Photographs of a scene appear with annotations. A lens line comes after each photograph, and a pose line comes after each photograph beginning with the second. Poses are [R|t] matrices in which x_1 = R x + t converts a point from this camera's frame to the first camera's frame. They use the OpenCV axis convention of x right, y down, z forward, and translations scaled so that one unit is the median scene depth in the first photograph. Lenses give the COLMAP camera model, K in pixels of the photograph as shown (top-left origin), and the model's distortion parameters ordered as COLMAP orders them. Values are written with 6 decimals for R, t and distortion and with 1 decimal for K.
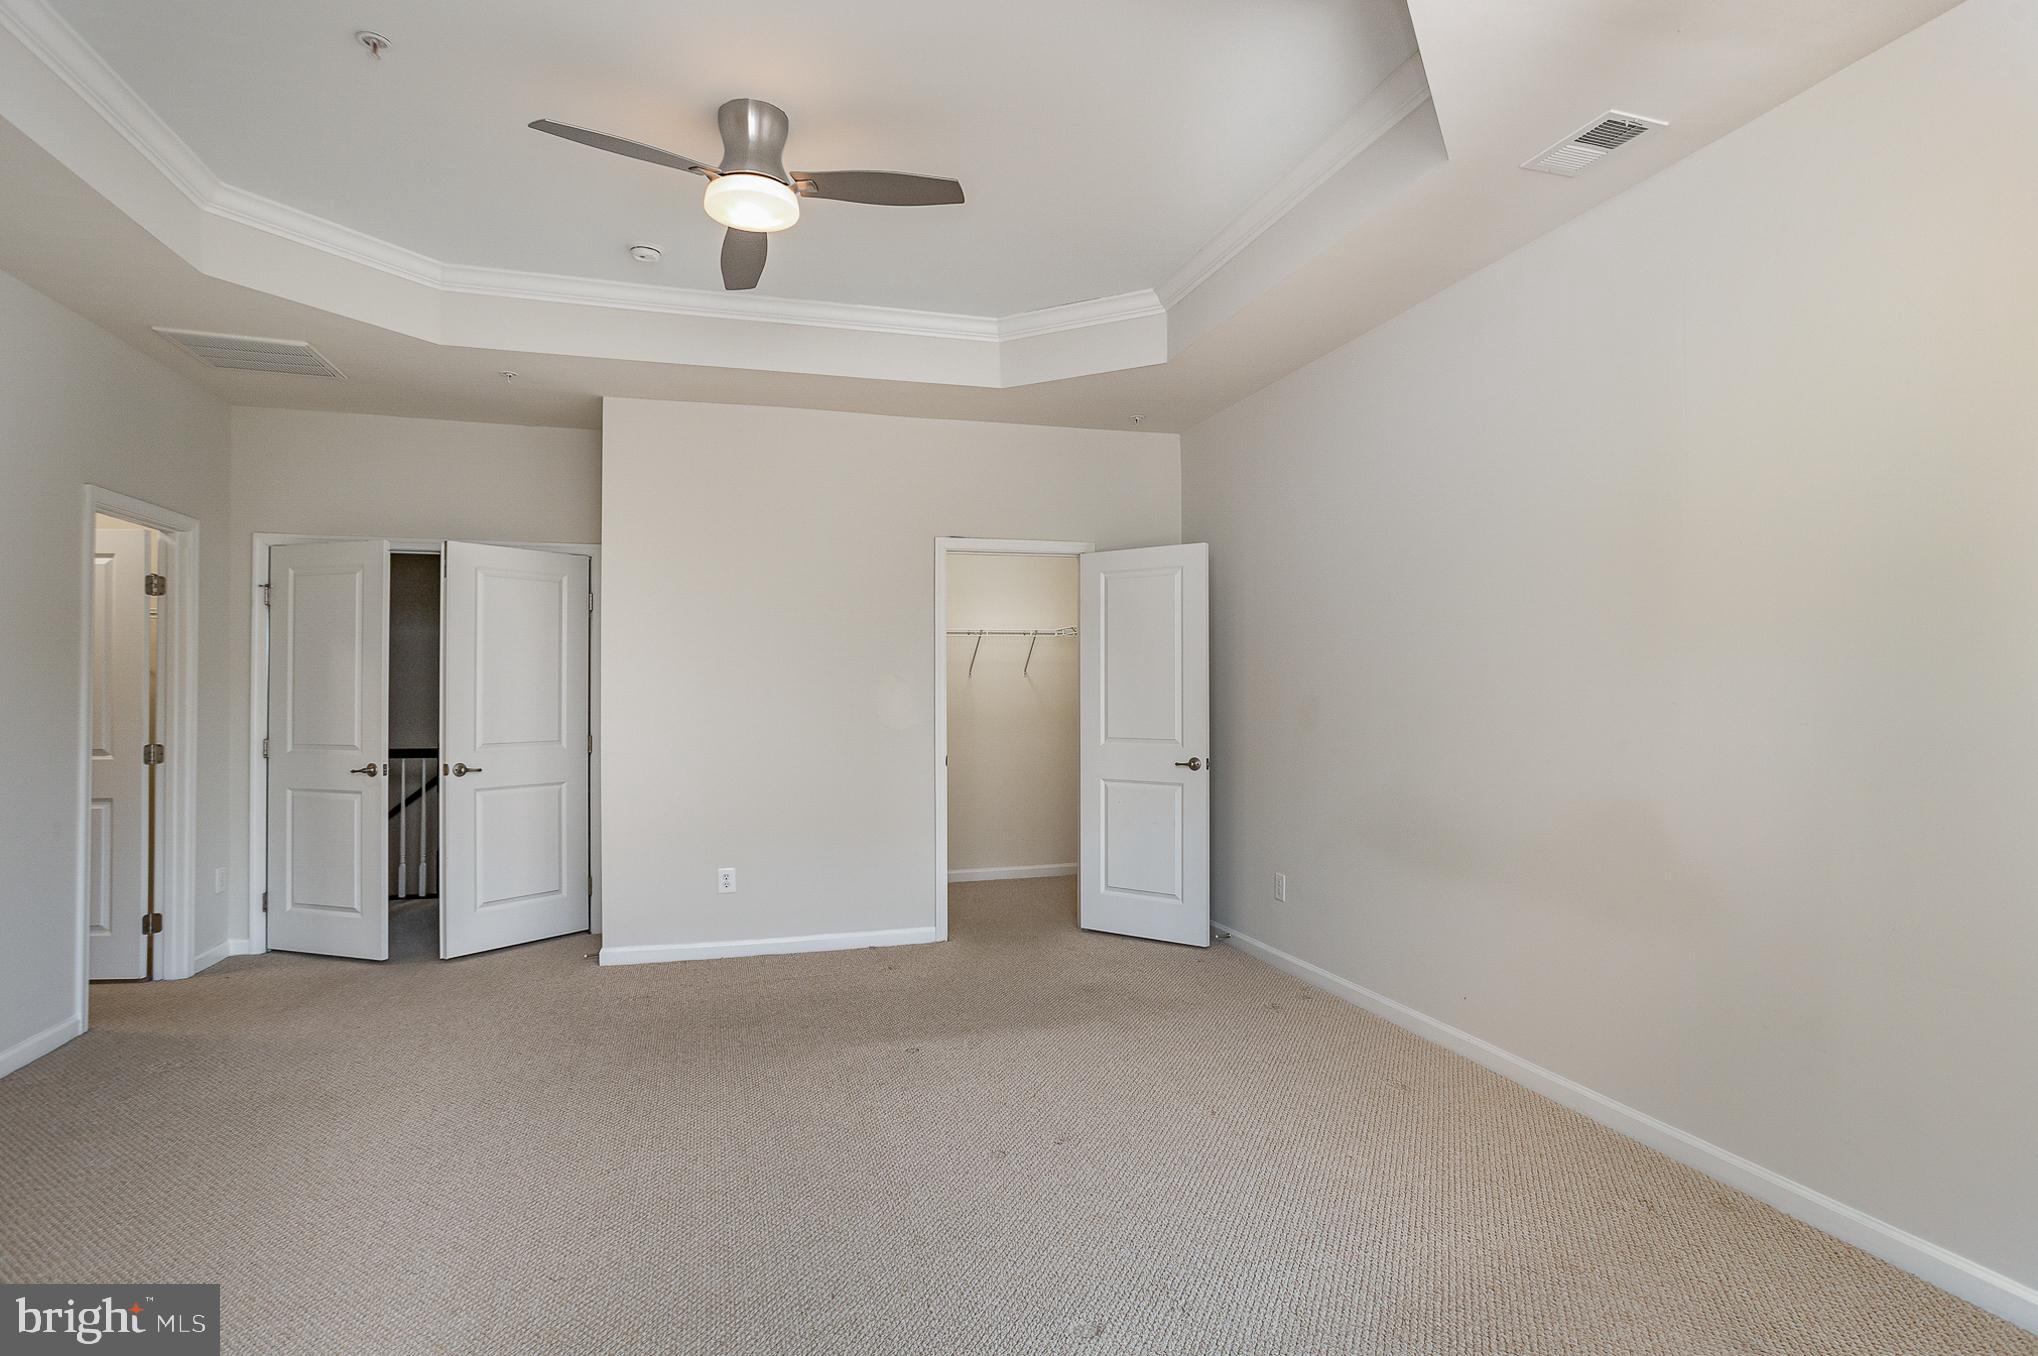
lens RADIAL K [[1064.7, 0, 1039.4], [0, 1064.7, 678.8], [0, 0, 1]] dist [-0.061097, 0.043804]
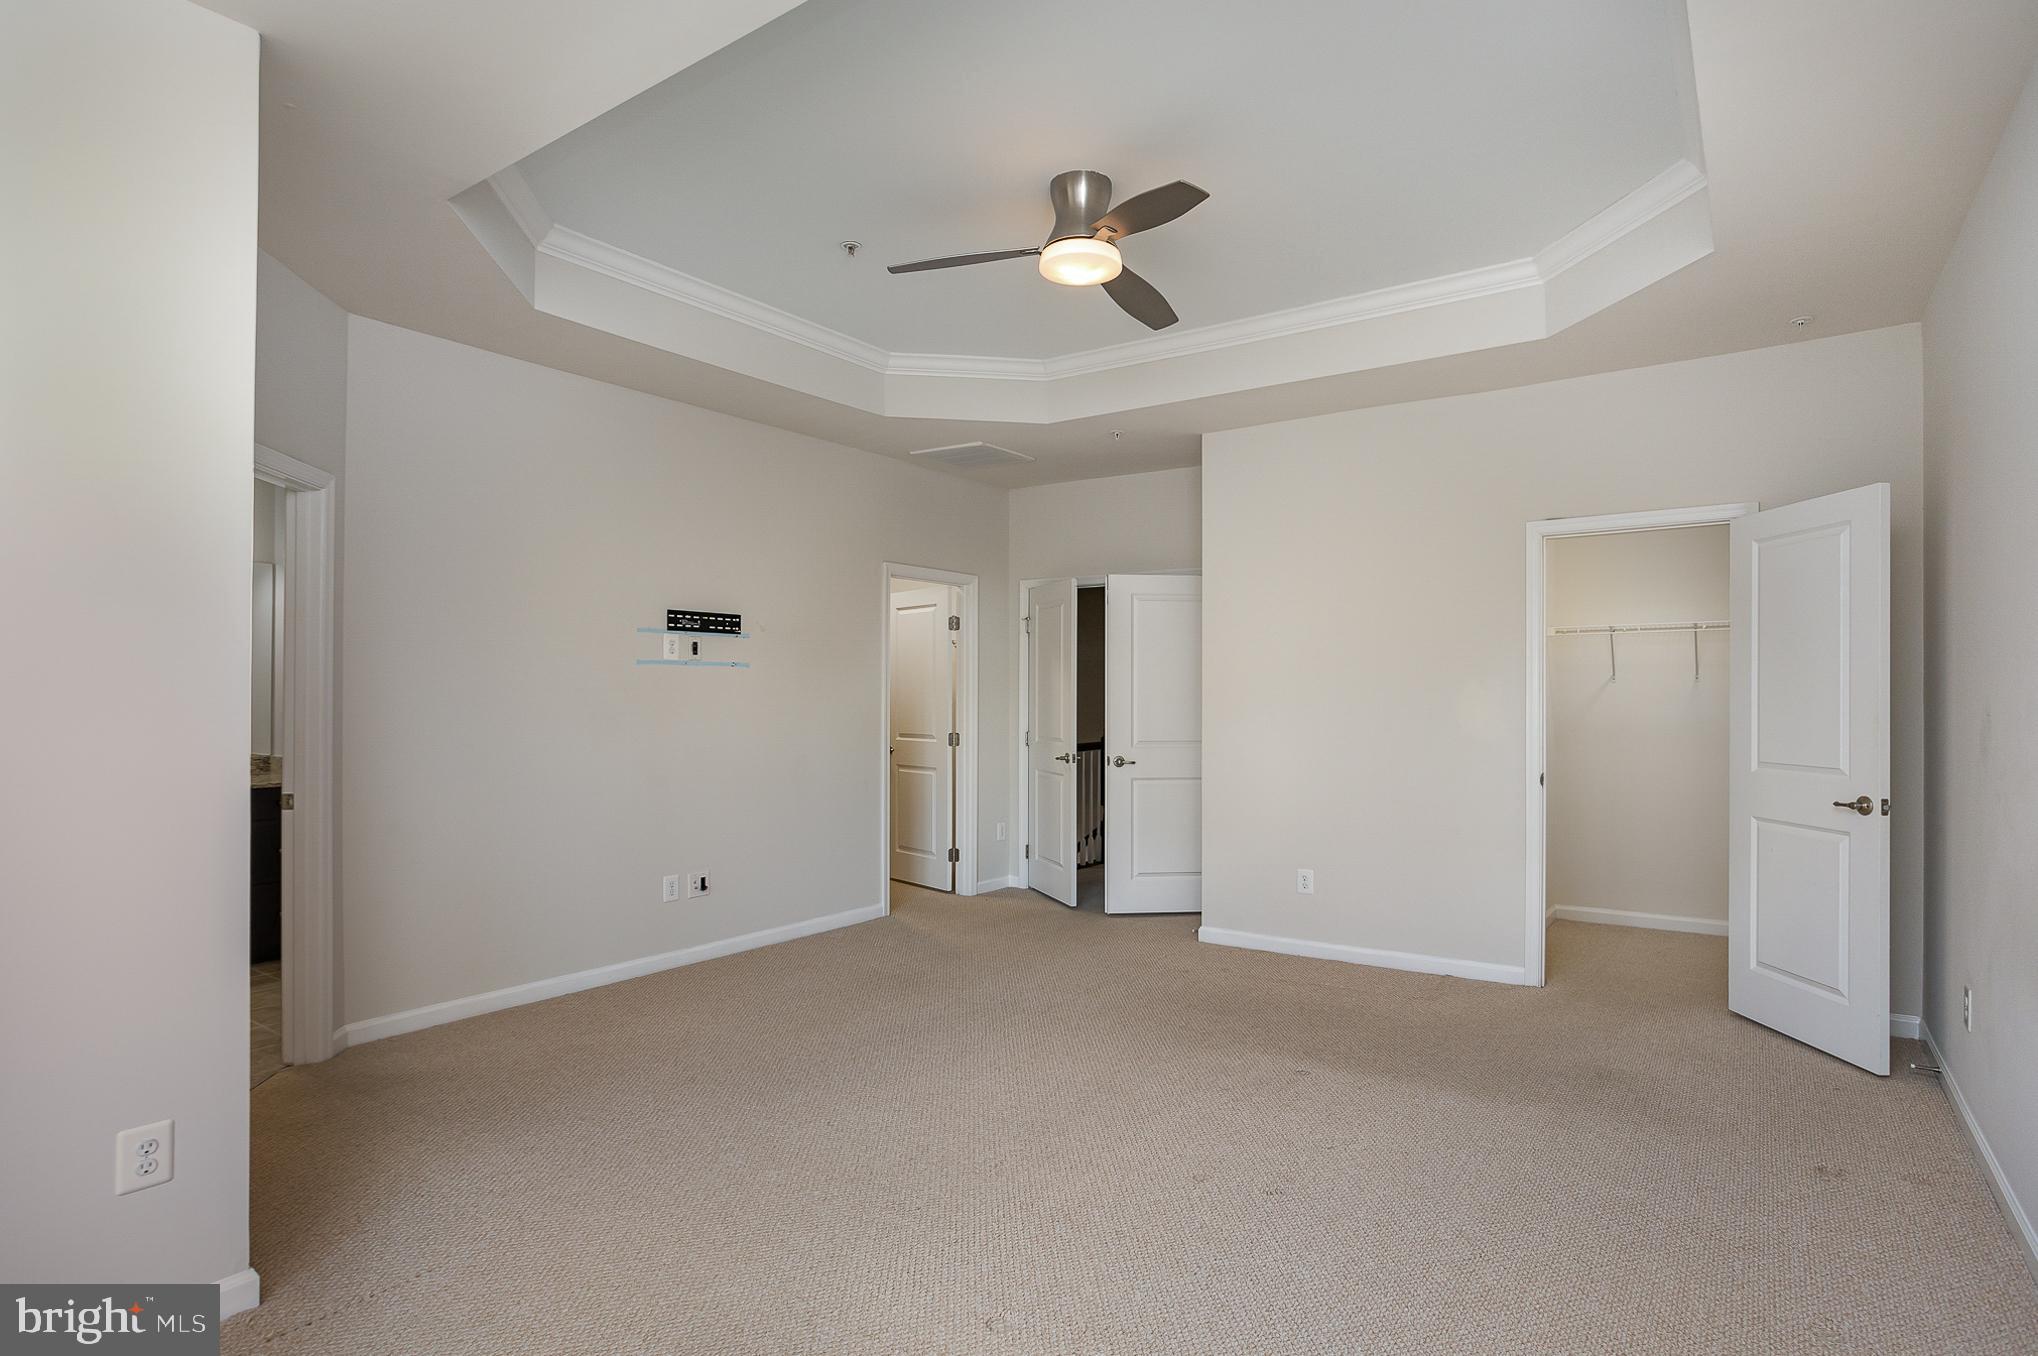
lens RADIAL K [[1053.4, 0, 1021.1], [0, 1053.4, 697.3], [0, 0, 1]] dist [-0.057711, 0.022701]
pose [[0.609556, 0.003880, -0.792734, 0.351252], [0.007152, 0.999920, 0.010394, -0.001464], [0.792711, -0.012006, 0.609479, 0.164781]]
